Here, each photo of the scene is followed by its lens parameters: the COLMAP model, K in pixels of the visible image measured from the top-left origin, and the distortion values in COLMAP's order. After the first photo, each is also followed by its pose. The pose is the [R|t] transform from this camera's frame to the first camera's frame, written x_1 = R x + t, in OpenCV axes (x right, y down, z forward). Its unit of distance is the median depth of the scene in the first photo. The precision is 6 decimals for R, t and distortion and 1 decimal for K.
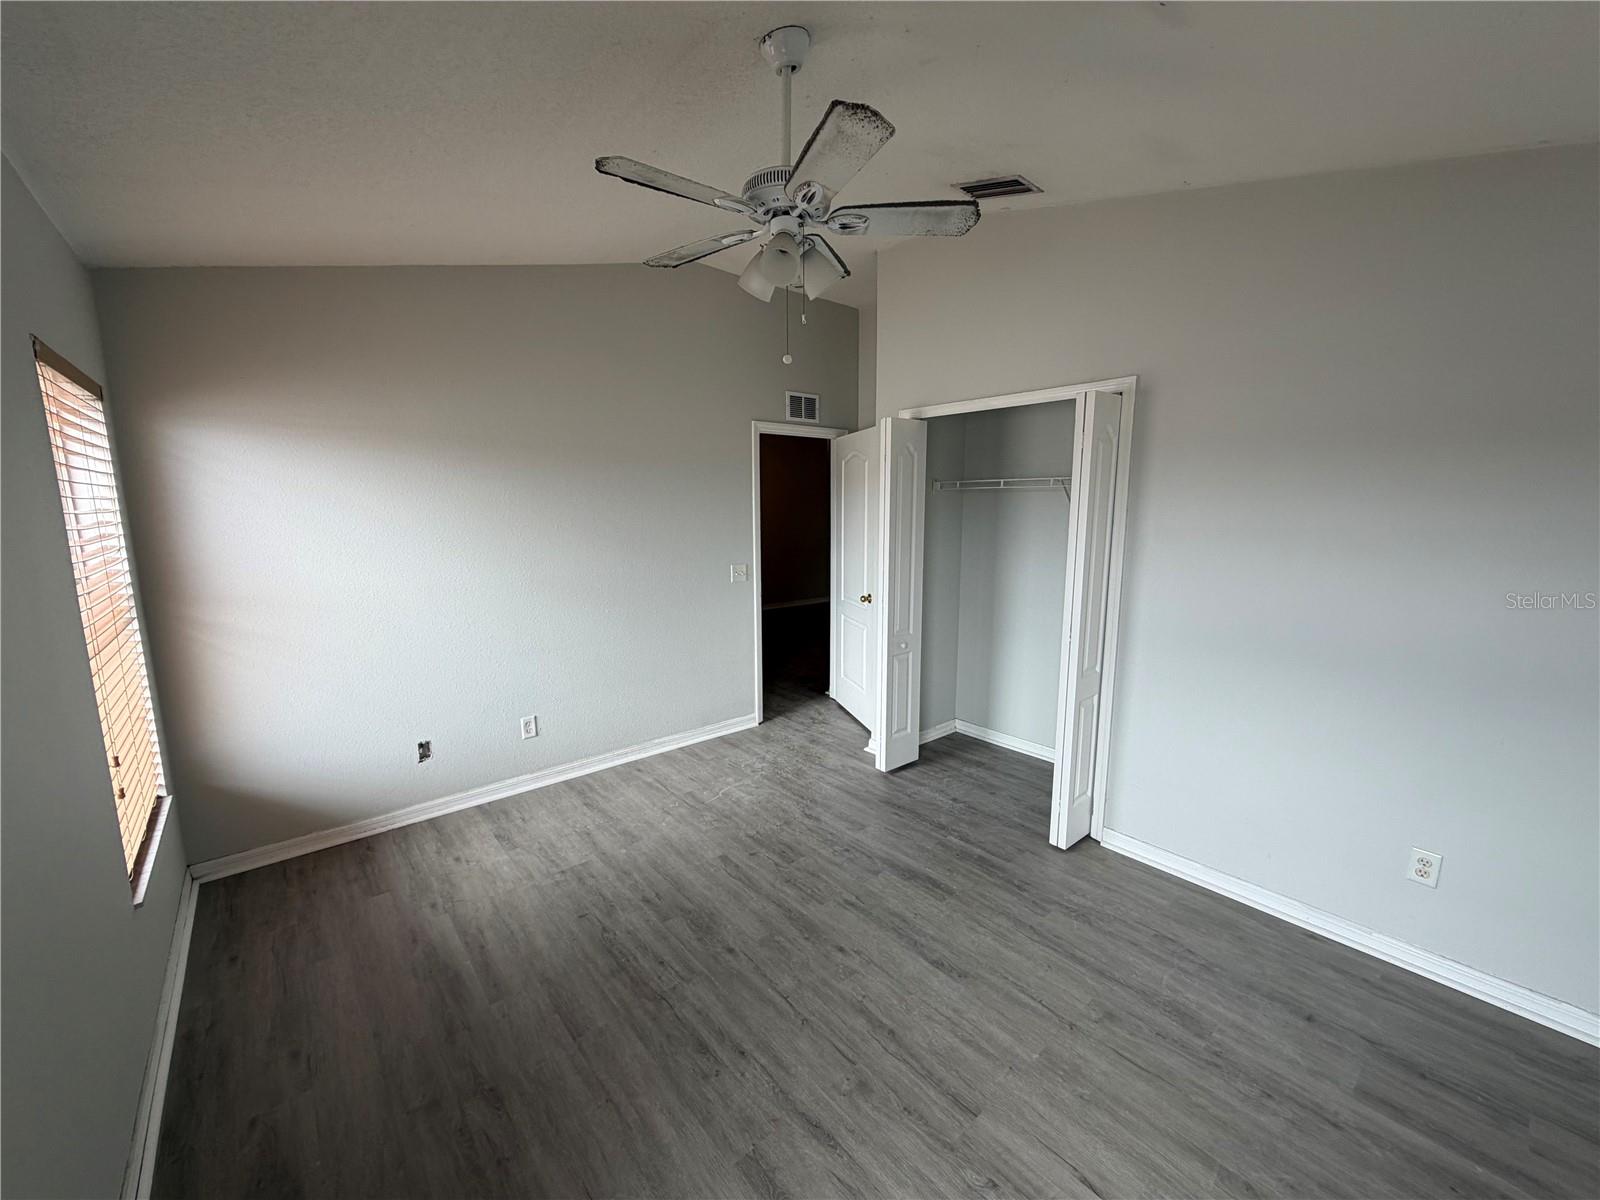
lens RADIAL K [[640.8, 0, 797.6], [0, 640.8, 600.9], [0, 0, 1]] dist [0.000043, -0.000115]
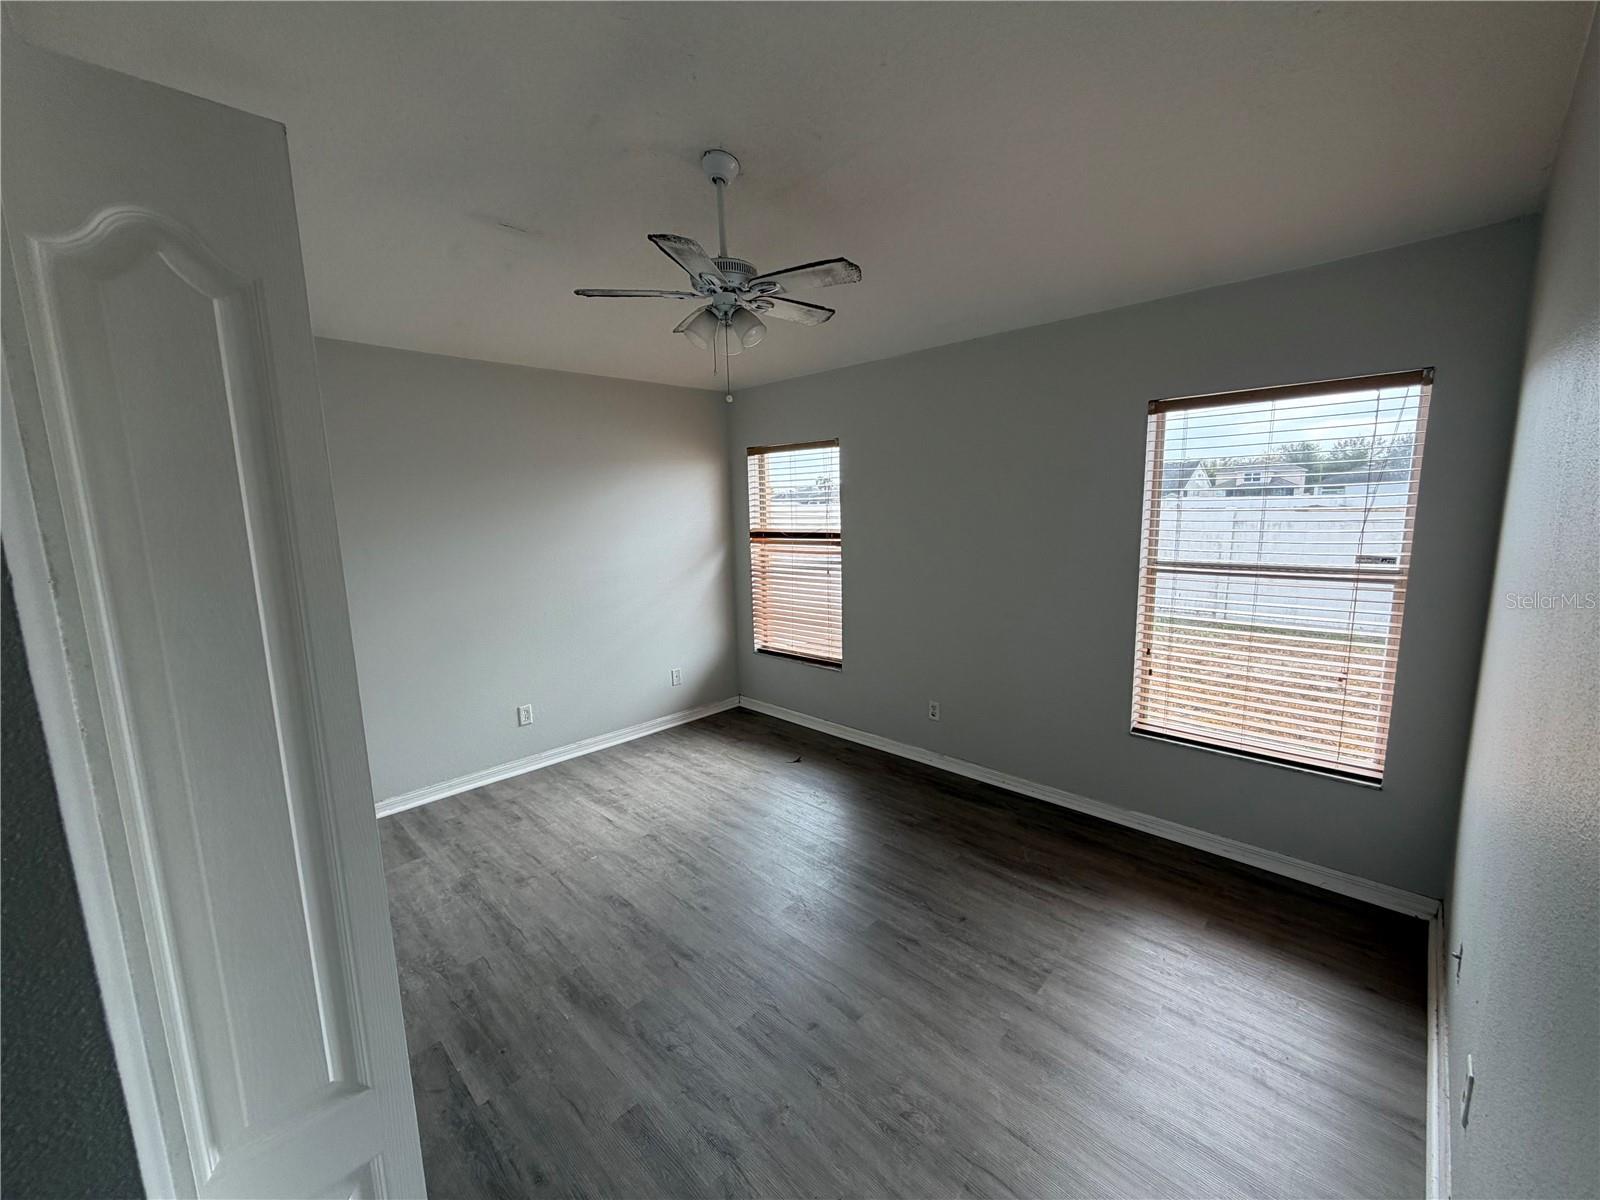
lens RADIAL K [[640.8, 0, 801.6], [0, 640.8, 602.7], [0, 0, 1]] dist [0.000043, -0.000115]
pose [[-0.994373, 0.048085, -0.094395, -0.017320], [0.017677, 0.953874, 0.299686, -0.267033], [0.104451, 0.296331, -0.949356, 1.724514]]
